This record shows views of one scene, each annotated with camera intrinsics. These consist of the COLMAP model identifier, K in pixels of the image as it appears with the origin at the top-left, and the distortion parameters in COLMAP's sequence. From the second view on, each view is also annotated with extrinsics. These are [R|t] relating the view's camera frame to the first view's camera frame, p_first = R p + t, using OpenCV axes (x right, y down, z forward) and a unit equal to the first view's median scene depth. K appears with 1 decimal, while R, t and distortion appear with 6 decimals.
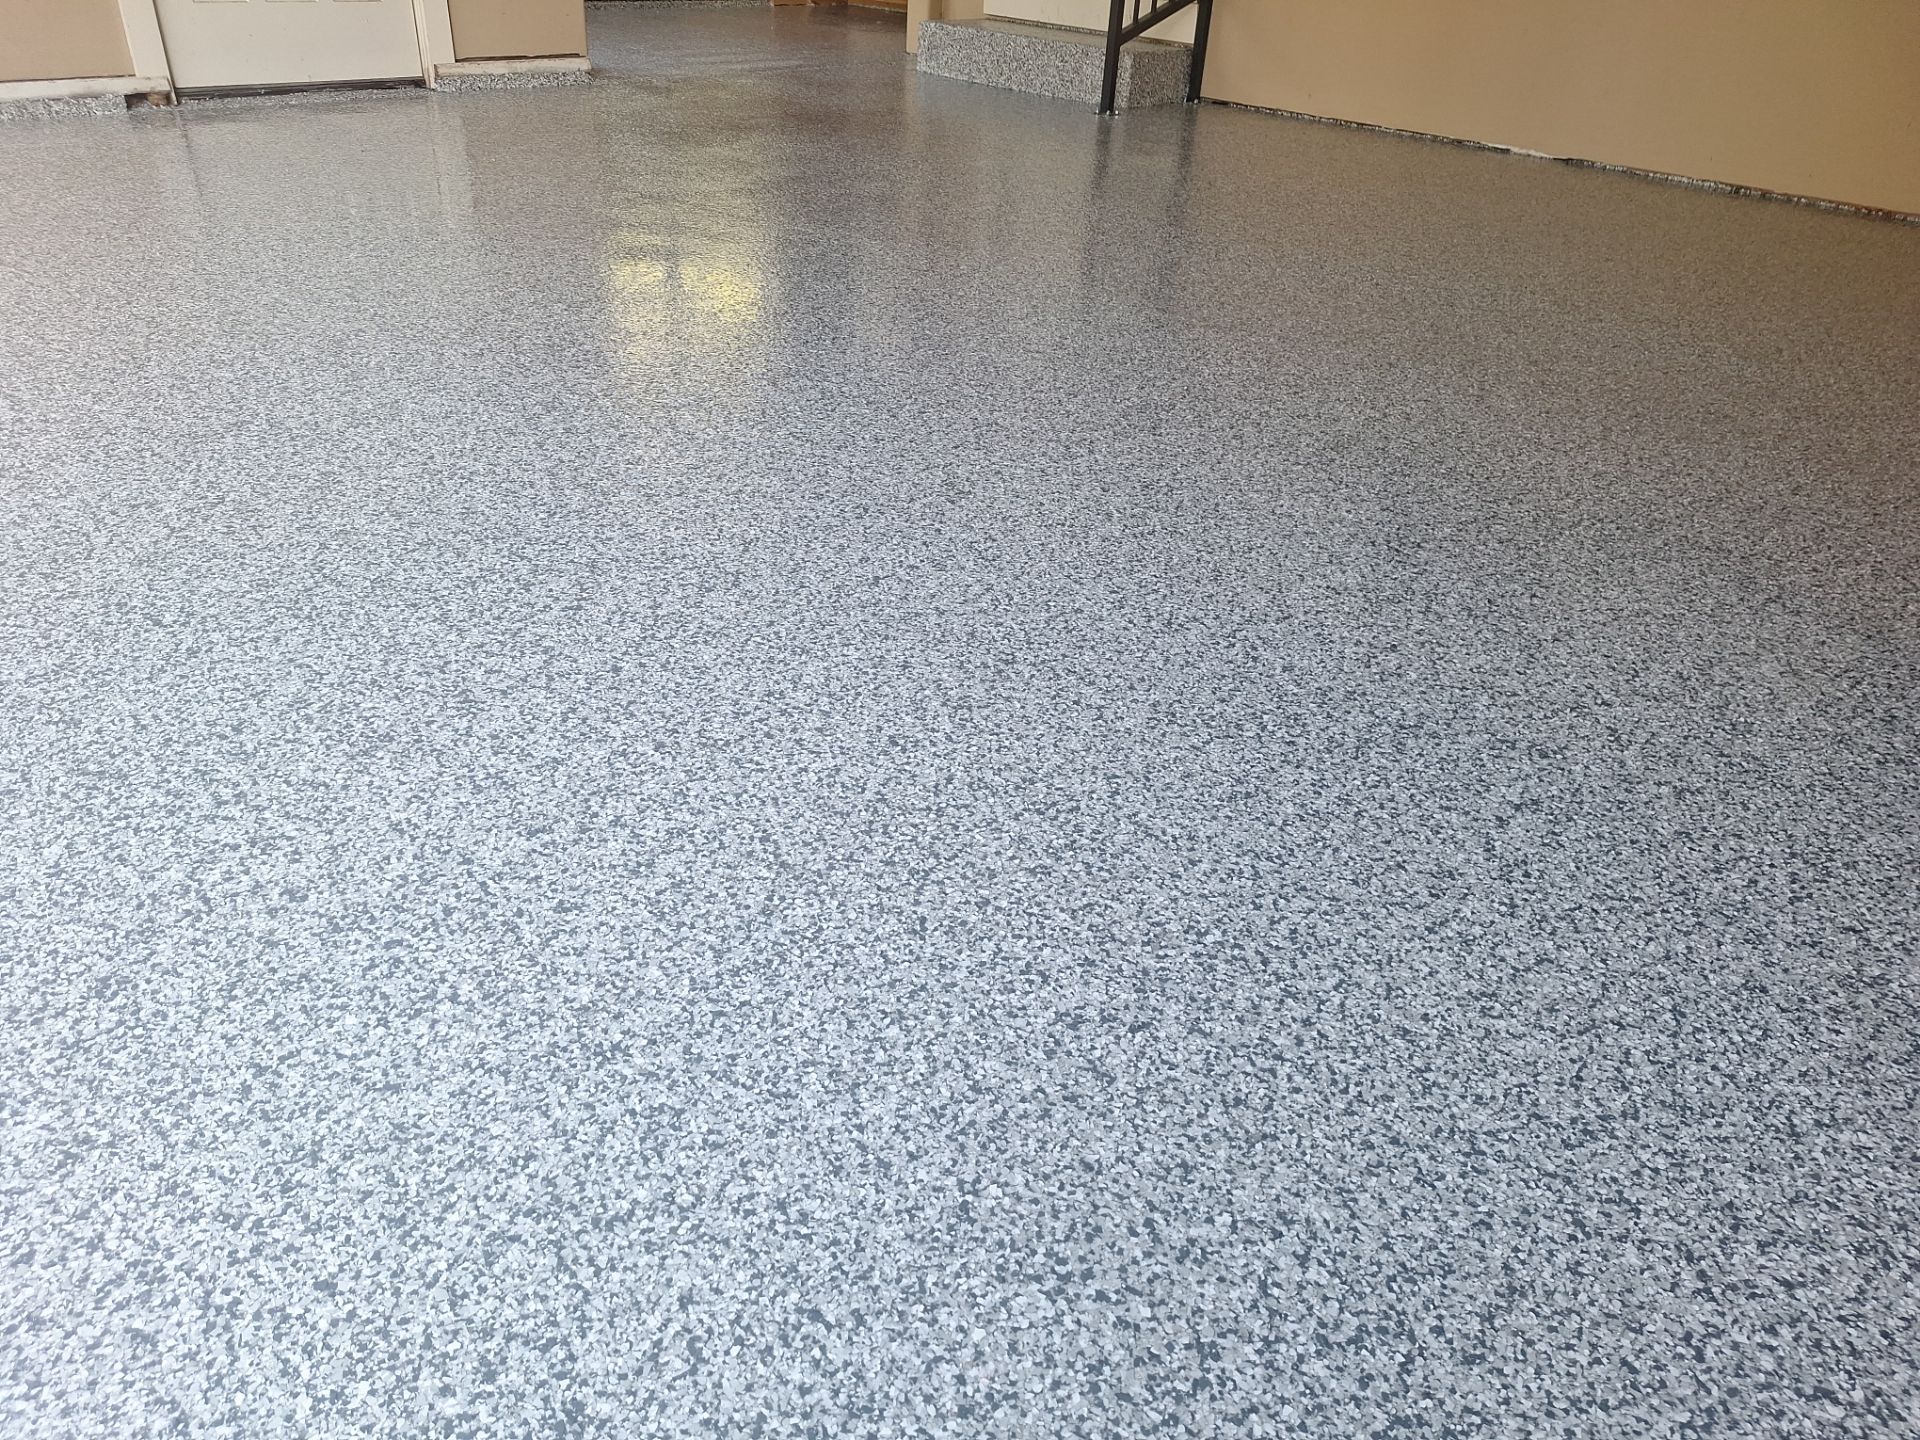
lens RADIAL K [[1335.0, 0, 960.0], [0, 1335.0, 720.0], [0, 0, 1]] dist [0.077968, -0.086404]
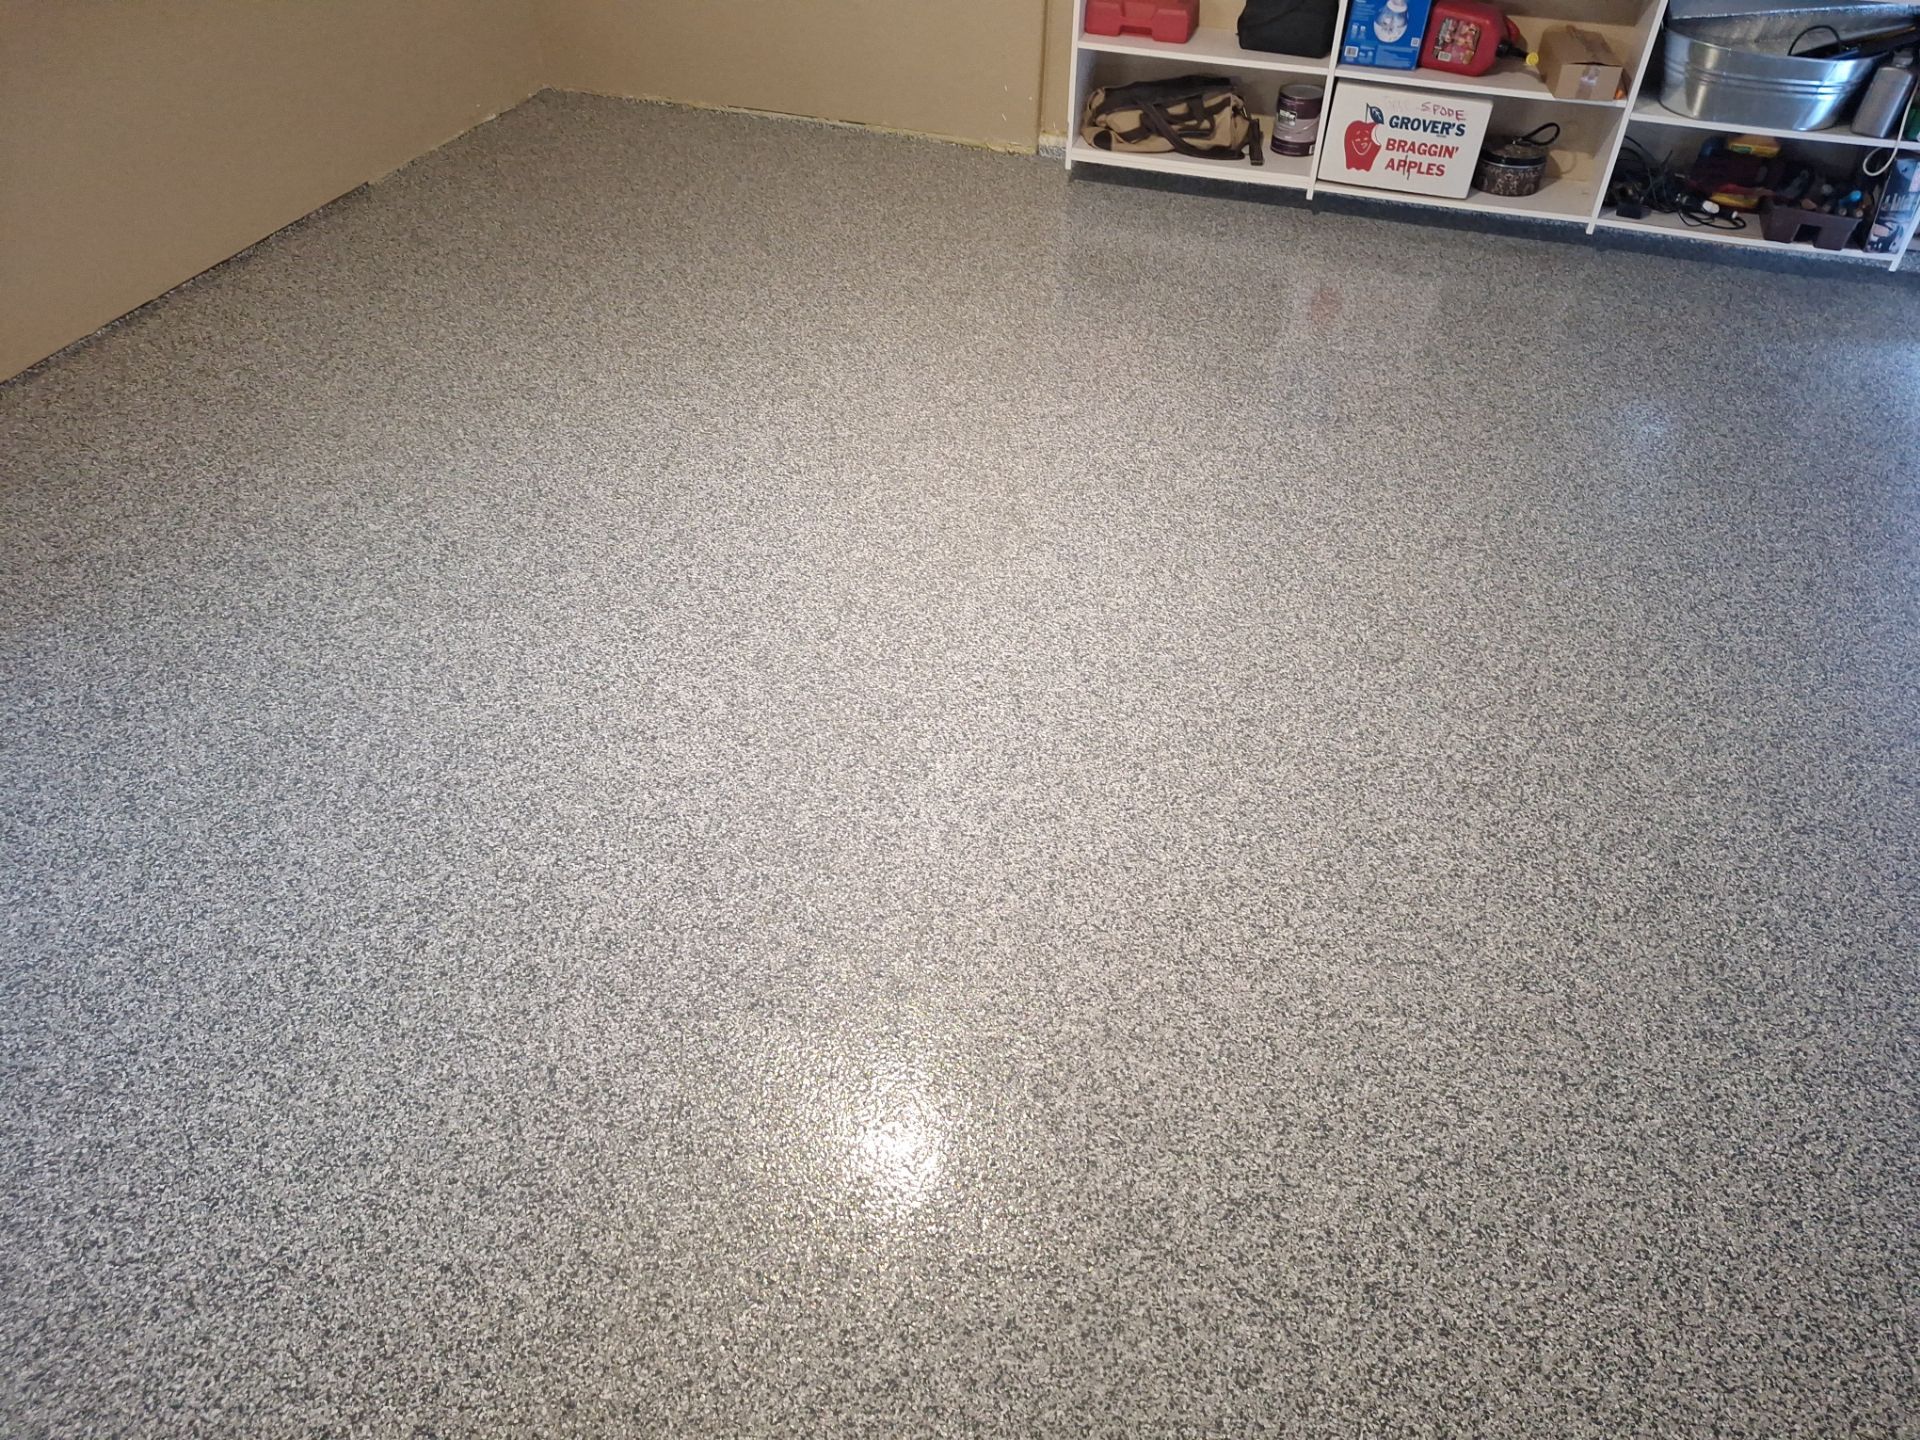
lens RADIAL K [[1335.0, 0, 960.0], [0, 1335.0, 720.0], [0, 0, 1]] dist [0.077968, -0.086404]
pose [[-0.446838, -0.635272, 0.629893, -0.738261], [0.426814, 0.467412, 0.774181, -1.292824], [-0.786235, 0.614781, 0.062286, 1.191191]]
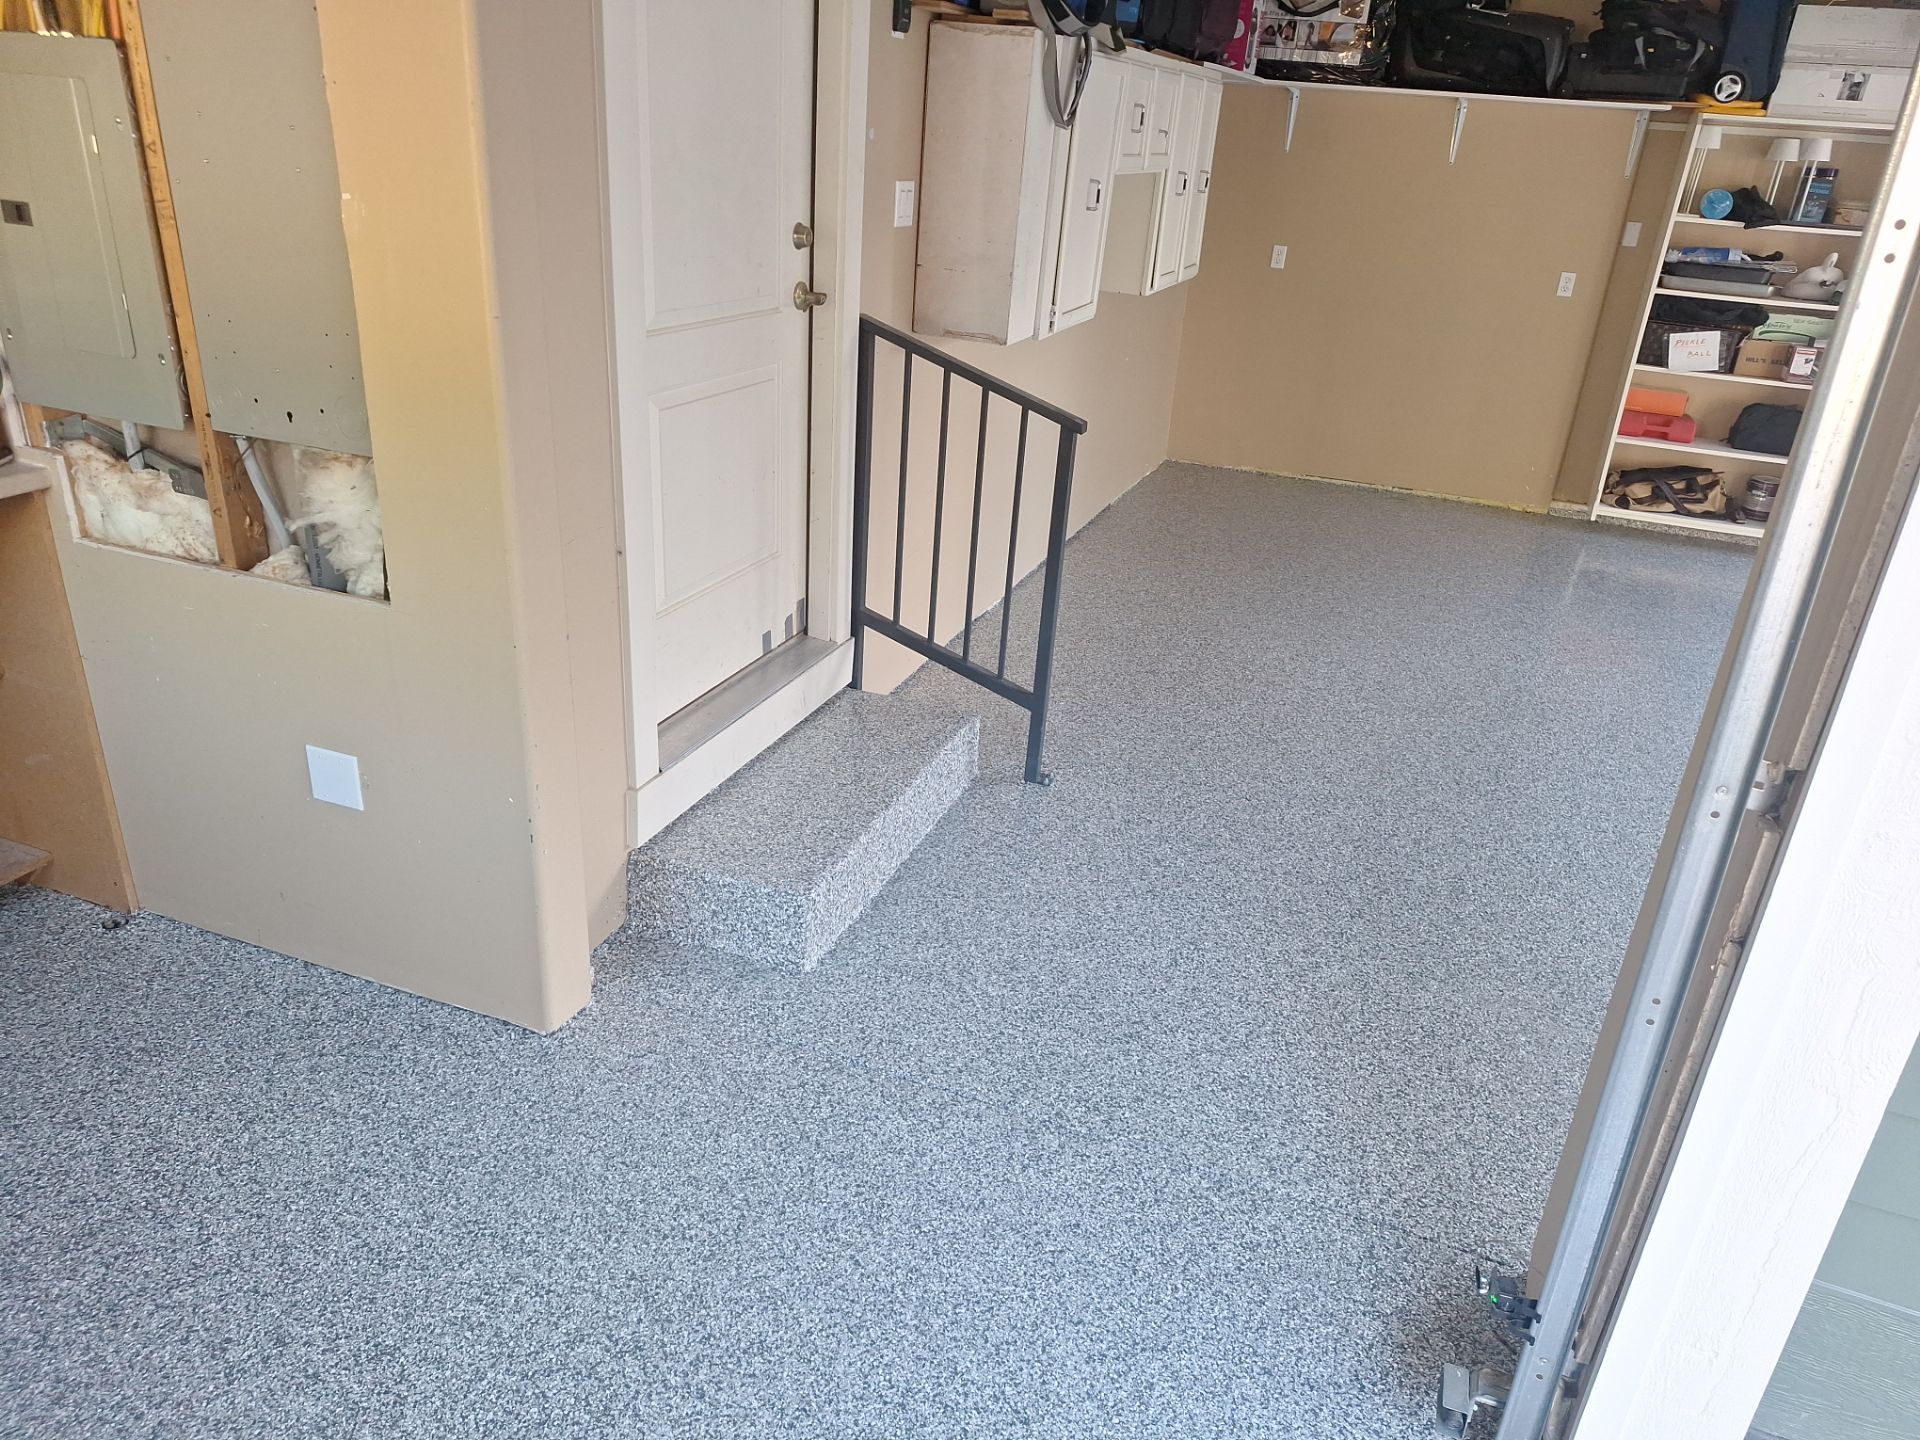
lens RADIAL K [[1335.0, 0, 960.0], [0, 1335.0, 720.0], [0, 0, 1]] dist [0.077968, -0.086404]
pose [[-0.380728, -0.446700, 0.809633, -1.003859], [0.409427, 0.703634, 0.580749, -1.948580], [-0.829105, 0.552593, -0.085002, 2.256601]]
